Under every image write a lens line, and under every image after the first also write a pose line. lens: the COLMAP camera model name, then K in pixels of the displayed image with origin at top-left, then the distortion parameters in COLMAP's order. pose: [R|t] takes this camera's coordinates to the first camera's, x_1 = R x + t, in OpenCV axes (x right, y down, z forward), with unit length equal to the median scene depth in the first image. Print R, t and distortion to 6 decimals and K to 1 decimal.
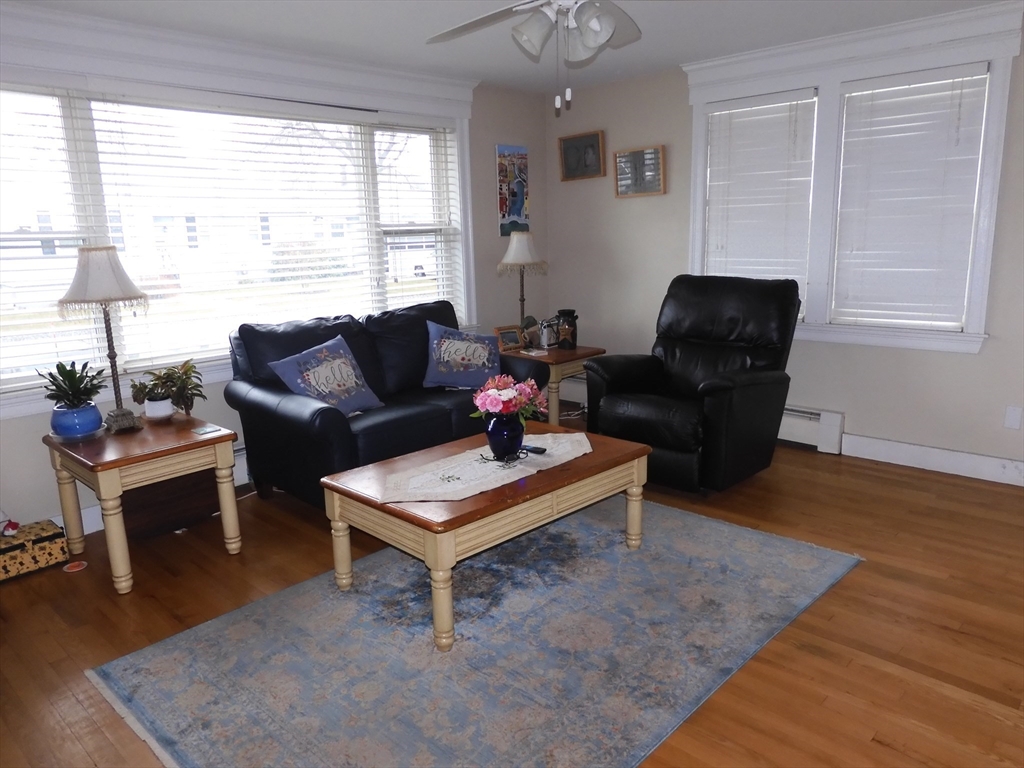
lens RADIAL K [[736.6, 0, 513.9], [0, 736.6, 379.1], [0, 0, 1]] dist [-0.002188, 0.000282]
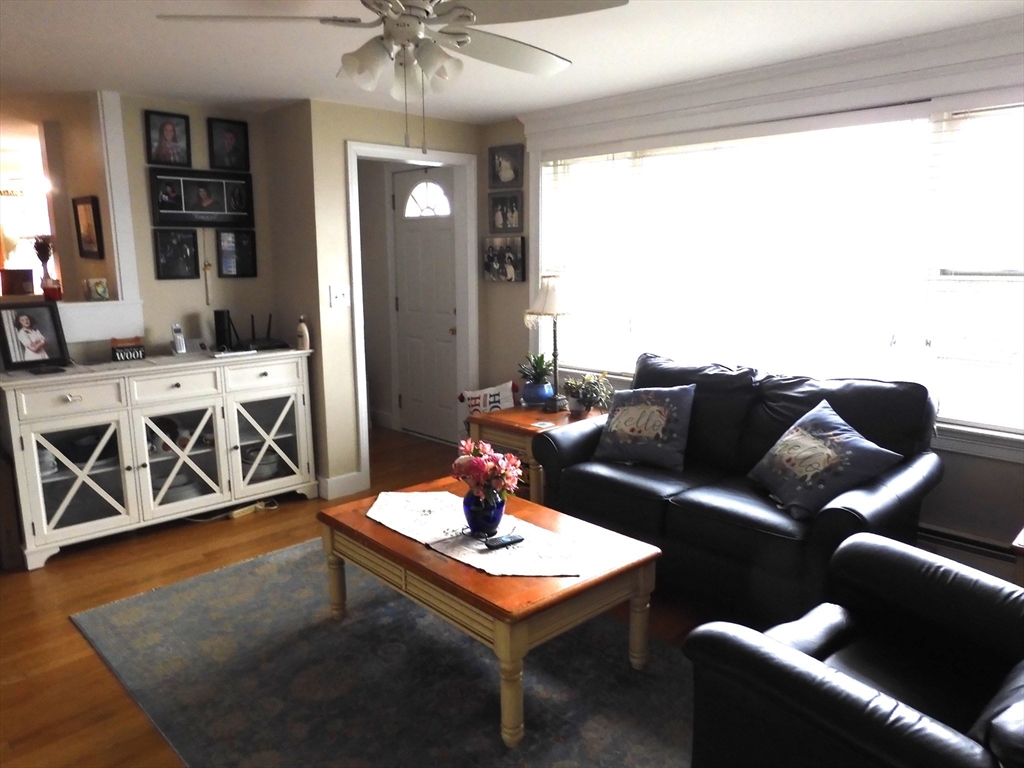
lens RADIAL K [[736.6, 0, 515.9], [0, 736.6, 389.0], [0, 0, 1]] dist [-0.002188, 0.000282]
pose [[-0.052209, 0.226133, -0.972696, 0.622499], [-0.190939, 0.953795, 0.231987, -0.215369], [0.980212, 0.197838, -0.006619, 0.750936]]
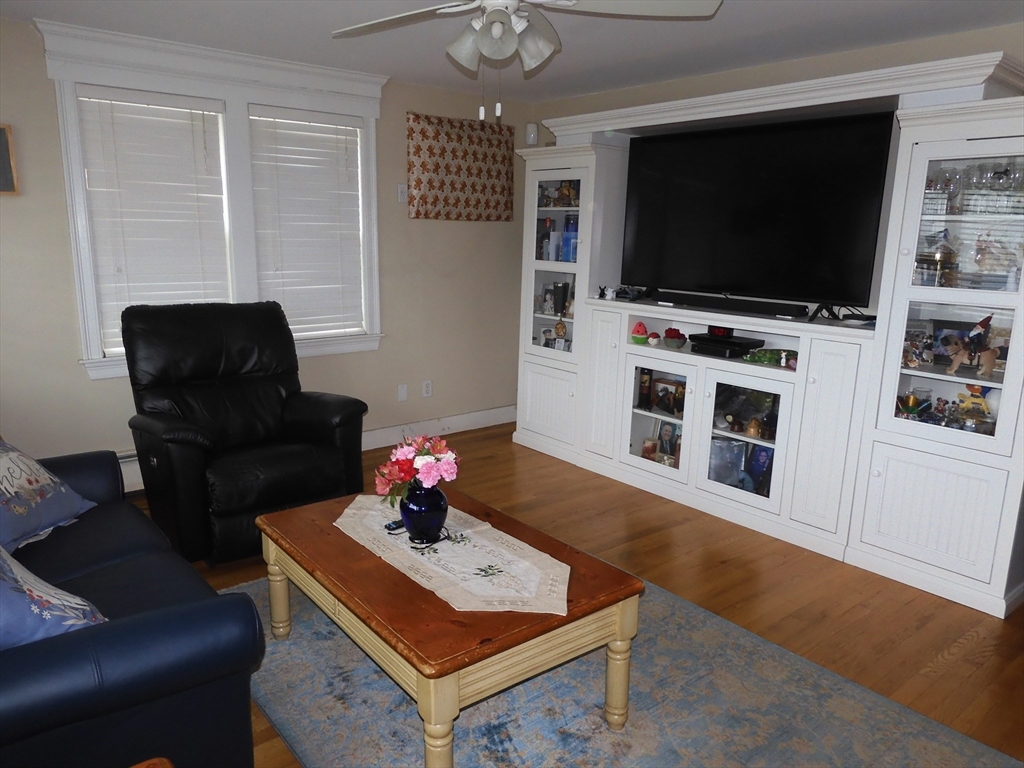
lens RADIAL K [[736.6, 0, 512.1], [0, 736.6, 389.3], [0, 0, 1]] dist [-0.002188, 0.000282]
pose [[0.135999, -0.172595, 0.975559, -0.558357], [0.175674, 0.973304, 0.147707, -0.112708], [-0.975009, 0.151292, 0.162689, 0.559170]]
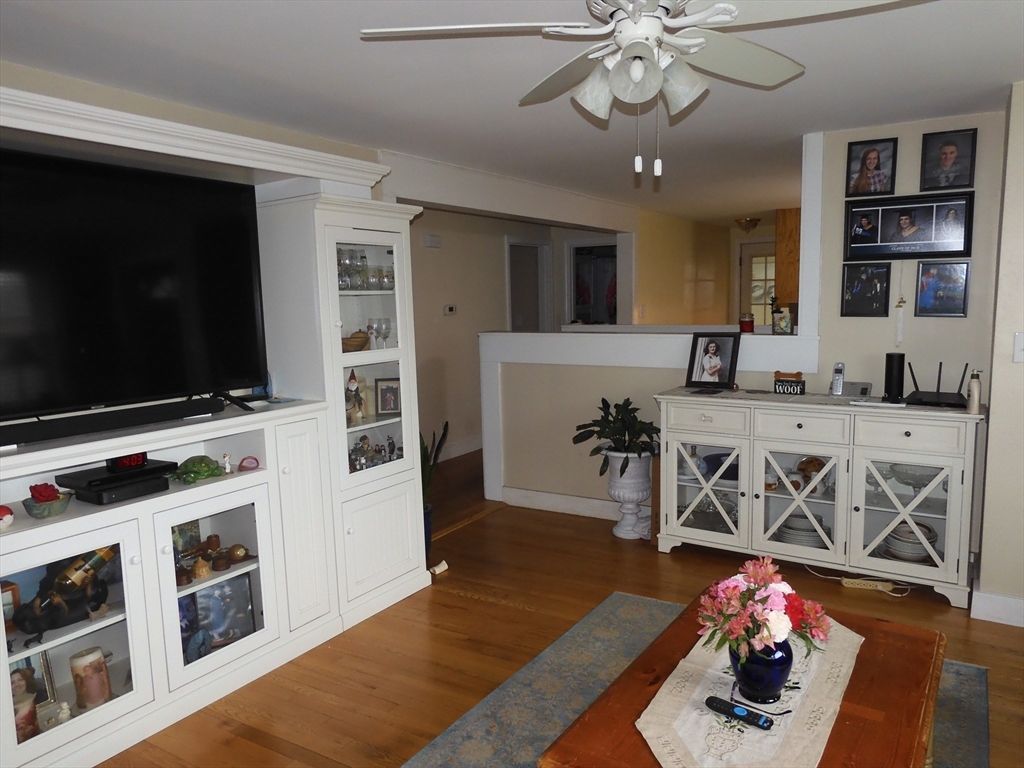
lens RADIAL K [[736.6, 0, 518.0], [0, 736.6, 387.3], [0, 0, 1]] dist [-0.002188, 0.000282]
pose [[-0.980696, 0.076139, -0.180106, 0.215039], [0.014544, 0.946927, 0.321121, -0.260975], [0.194997, 0.312302, -0.929755, 1.090634]]
